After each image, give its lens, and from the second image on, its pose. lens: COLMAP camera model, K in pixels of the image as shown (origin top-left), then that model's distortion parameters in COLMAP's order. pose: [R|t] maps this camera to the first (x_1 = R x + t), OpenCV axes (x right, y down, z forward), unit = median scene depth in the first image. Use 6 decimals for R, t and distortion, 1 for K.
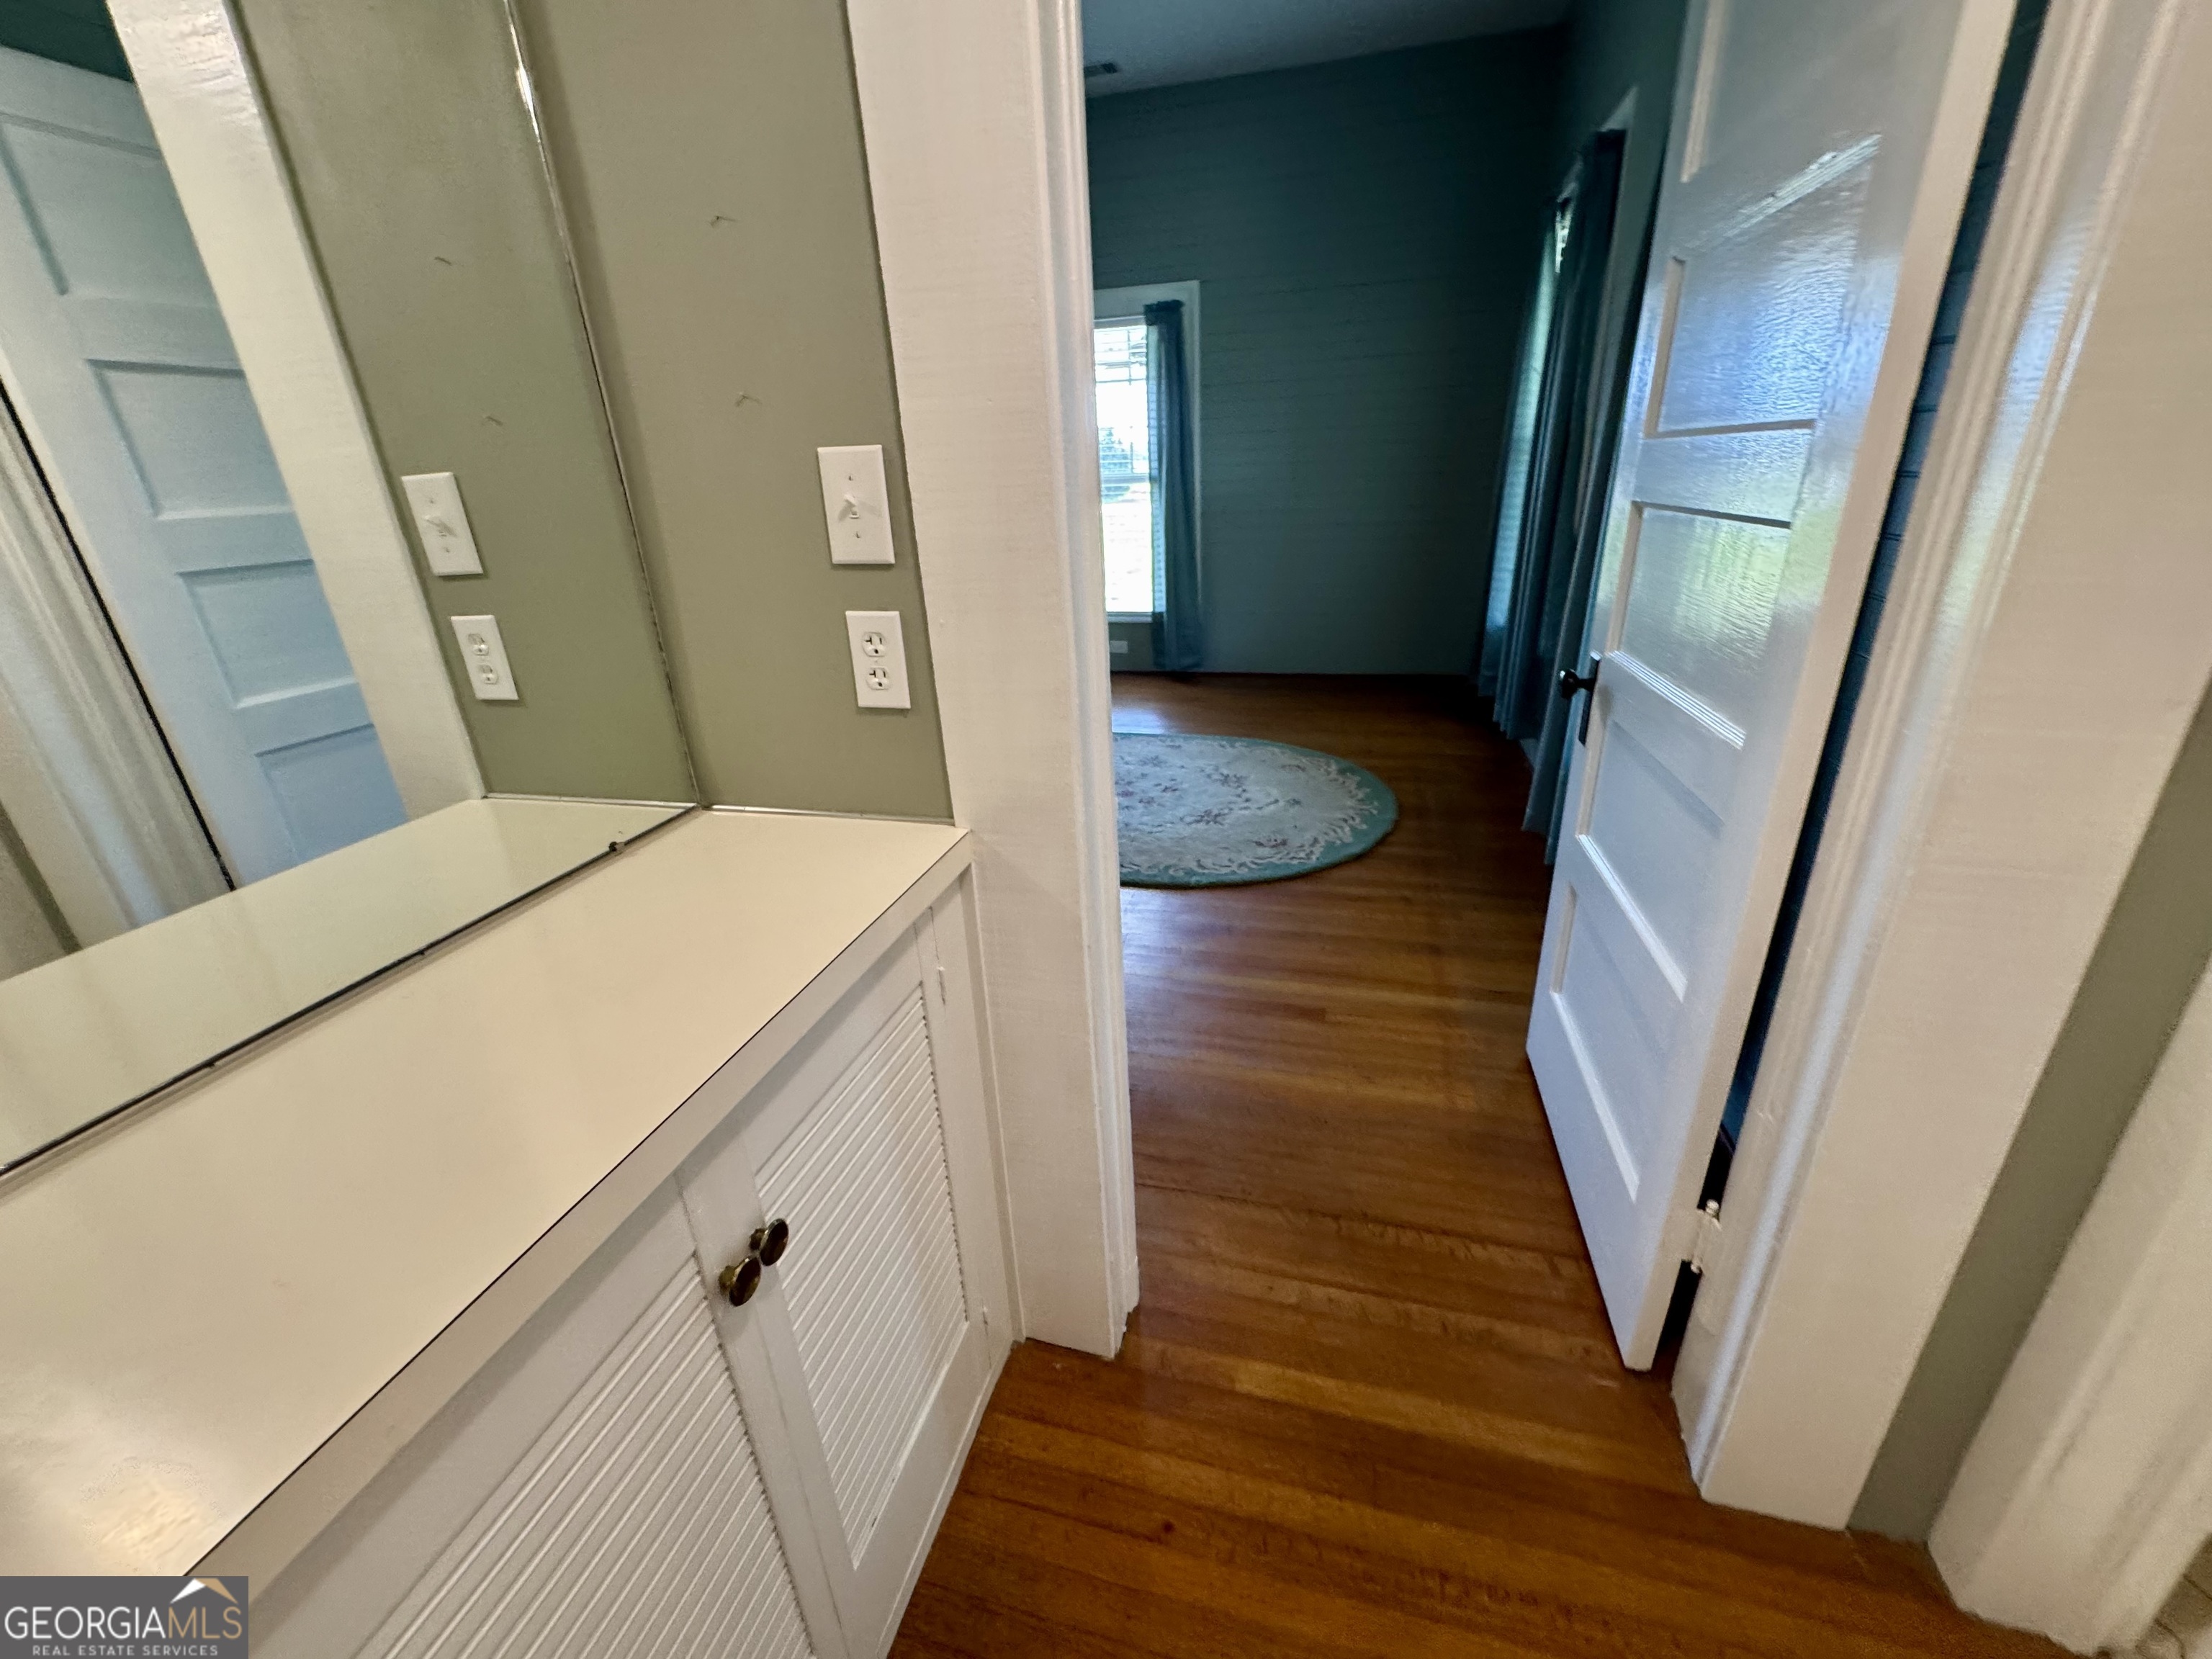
lens RADIAL K [[886.8, 0, 1114.1], [0, 886.8, 826.8], [0, 0, 1]] dist [-0.005030, 0.001485]
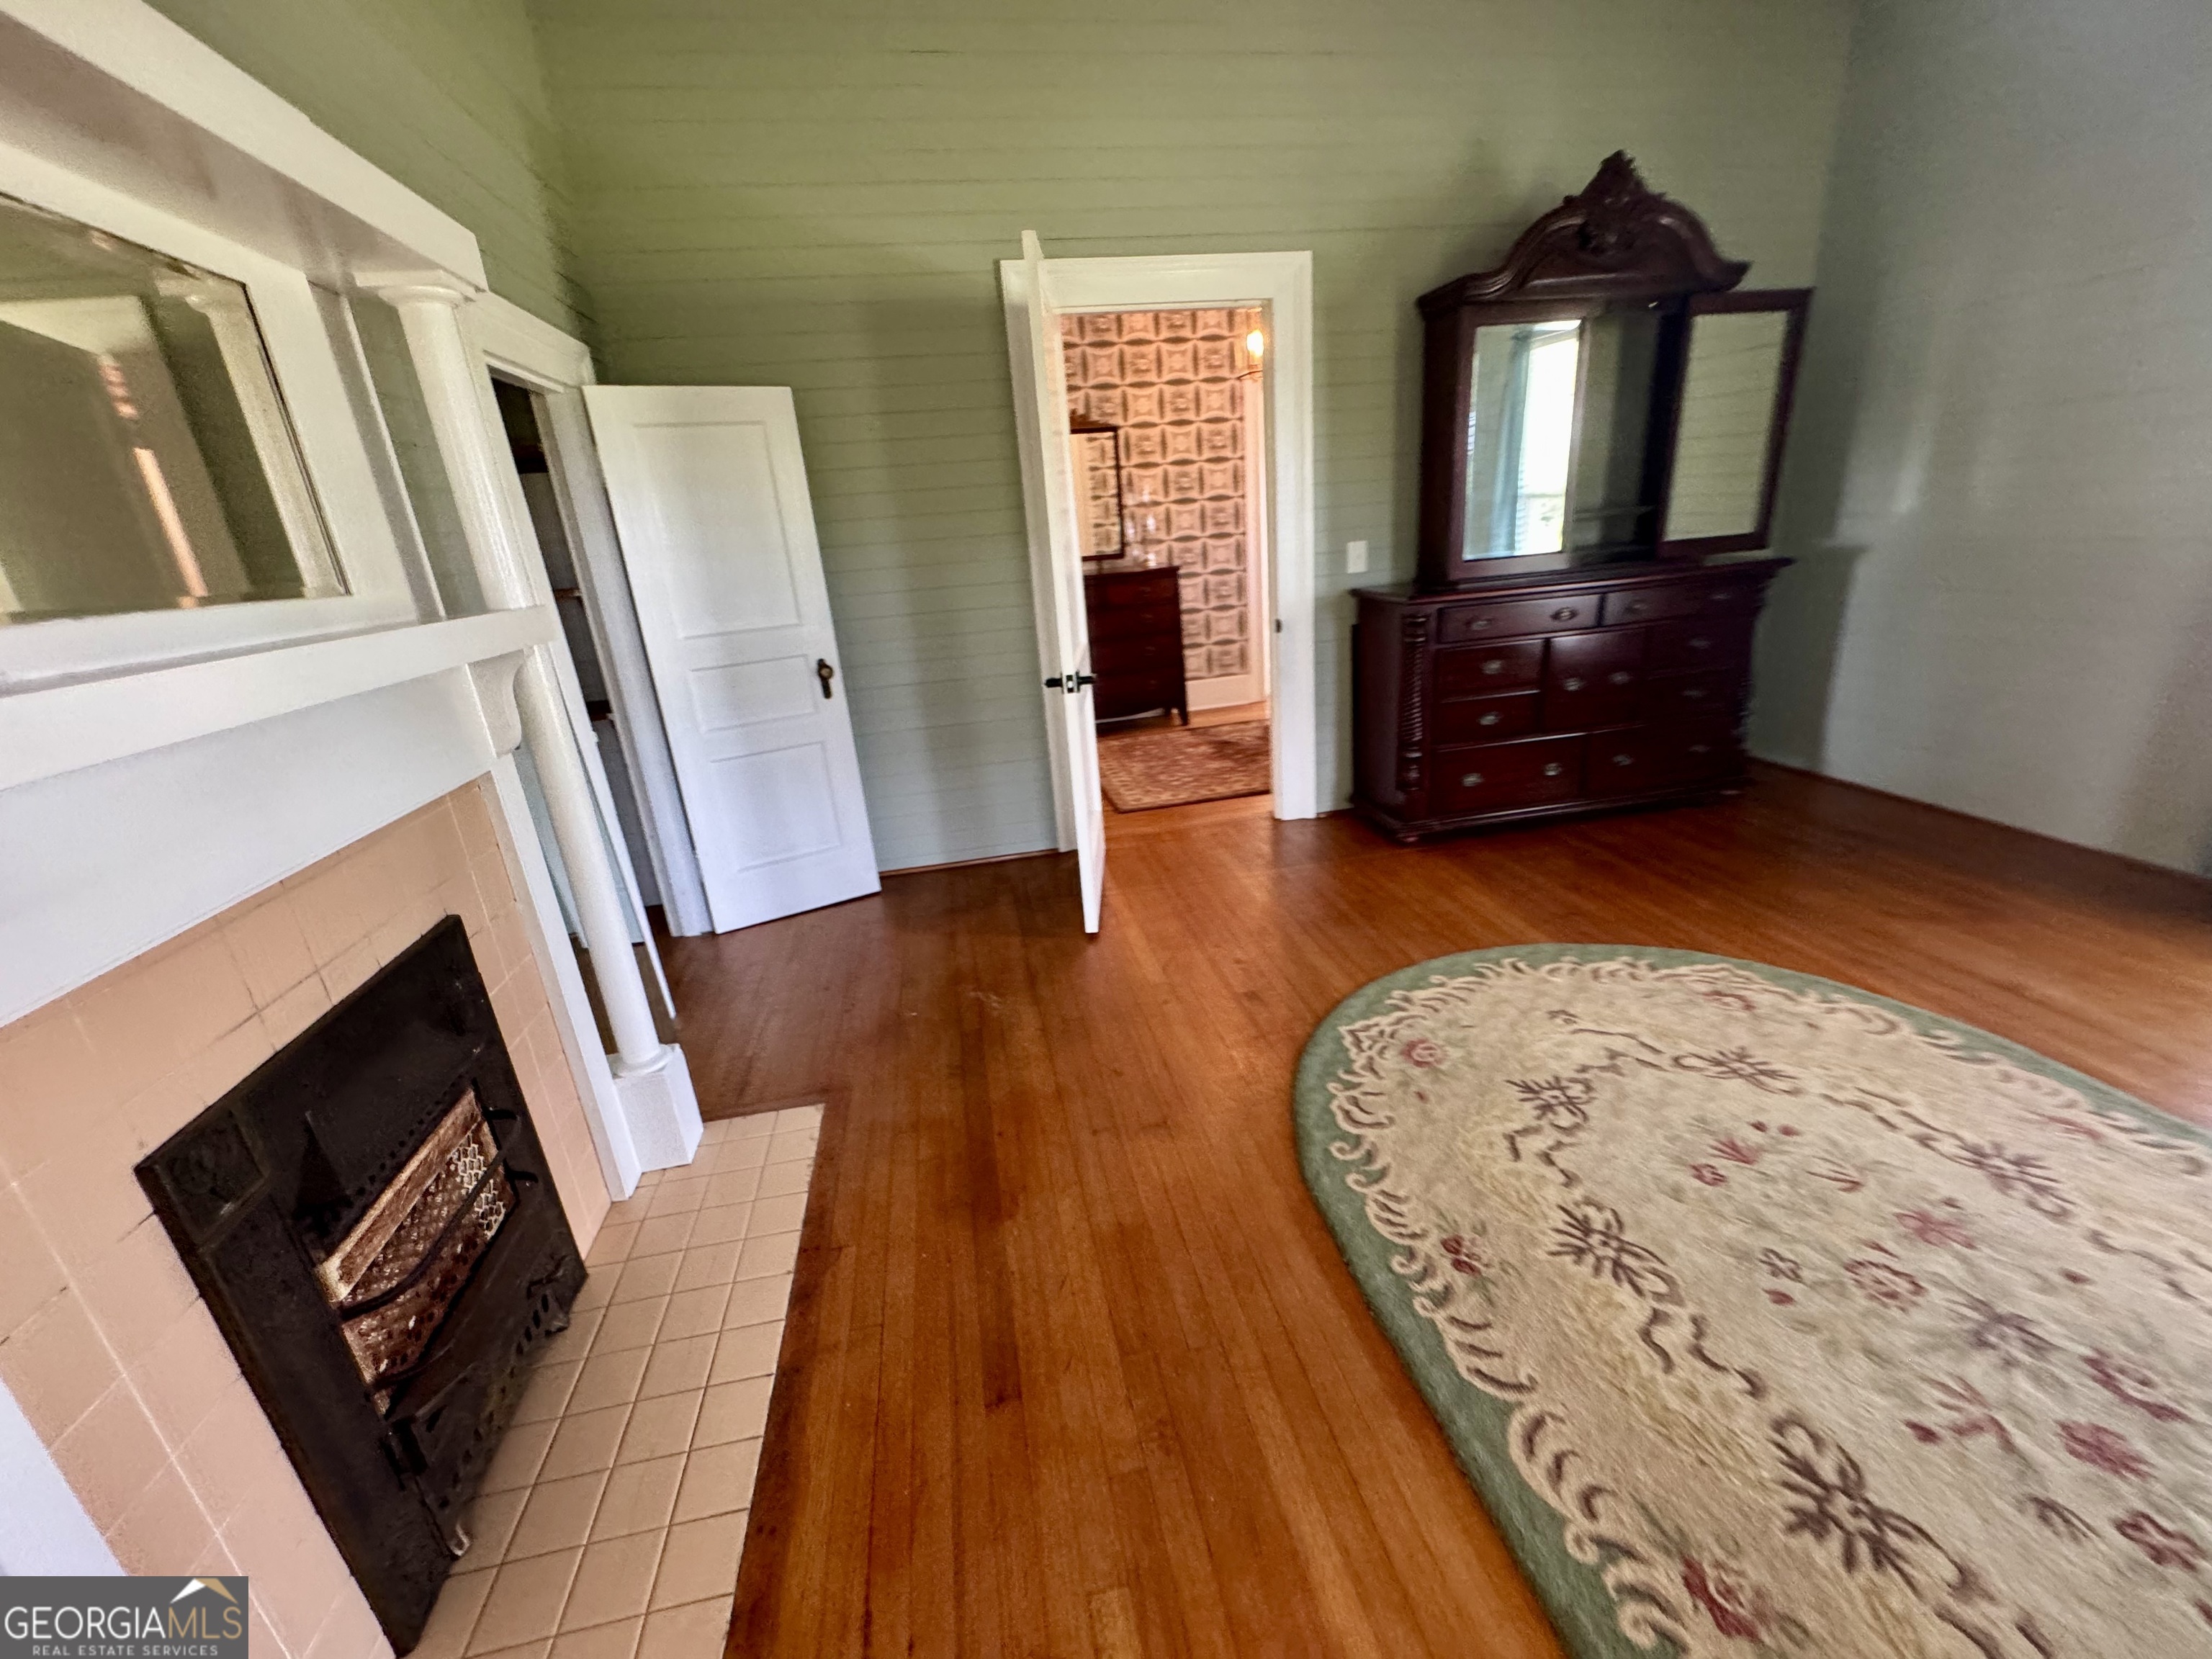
lens RADIAL K [[886.8, 0, 1113.6], [0, 886.8, 822.3], [0, 0, 1]] dist [-0.005030, 0.001485]
pose [[0.438042, 0.286375, -0.852120, 0.068348], [-0.278970, 0.944408, 0.173982, -0.220710], [0.854573, 0.161505, 0.493581, 0.515198]]
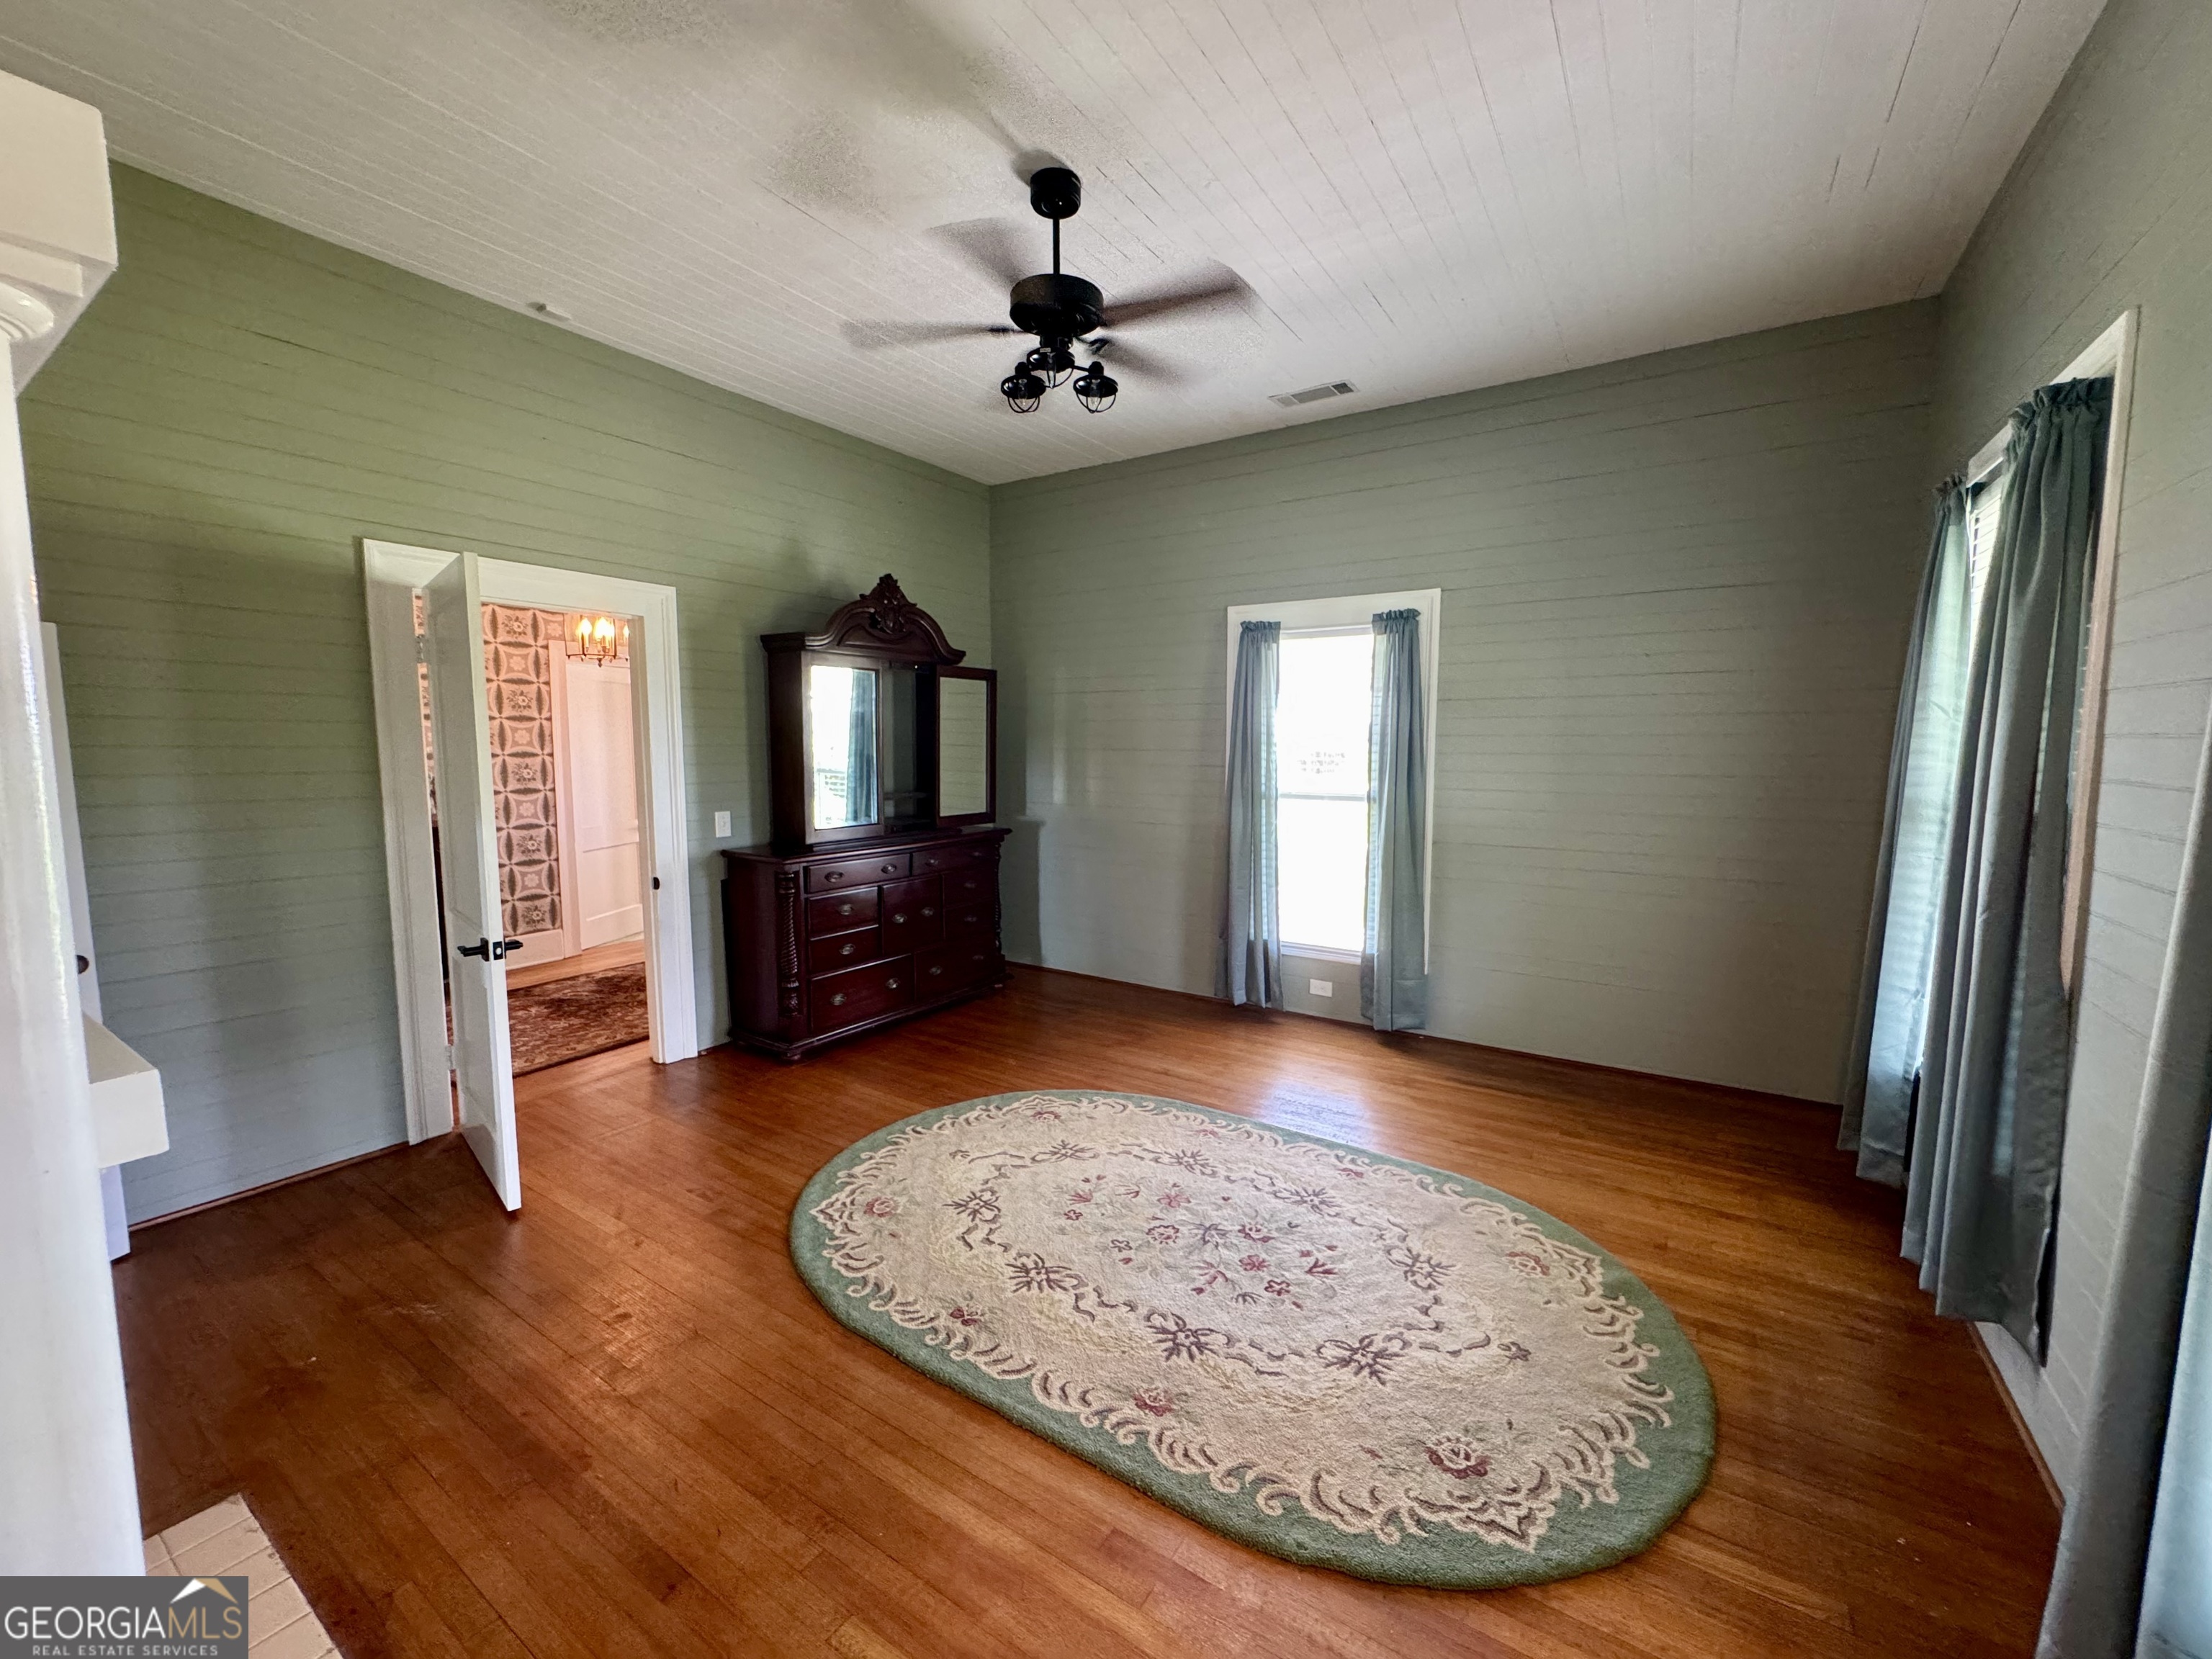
lens RADIAL K [[886.8, 0, 1092.3], [0, 886.8, 834.3], [0, 0, 1]] dist [-0.005030, 0.001485]
pose [[0.945224, 0.067045, -0.319462, 0.096934], [-0.151270, 0.957216, -0.246687, -0.175337], [0.289255, 0.281499, 0.914926, 0.255342]]
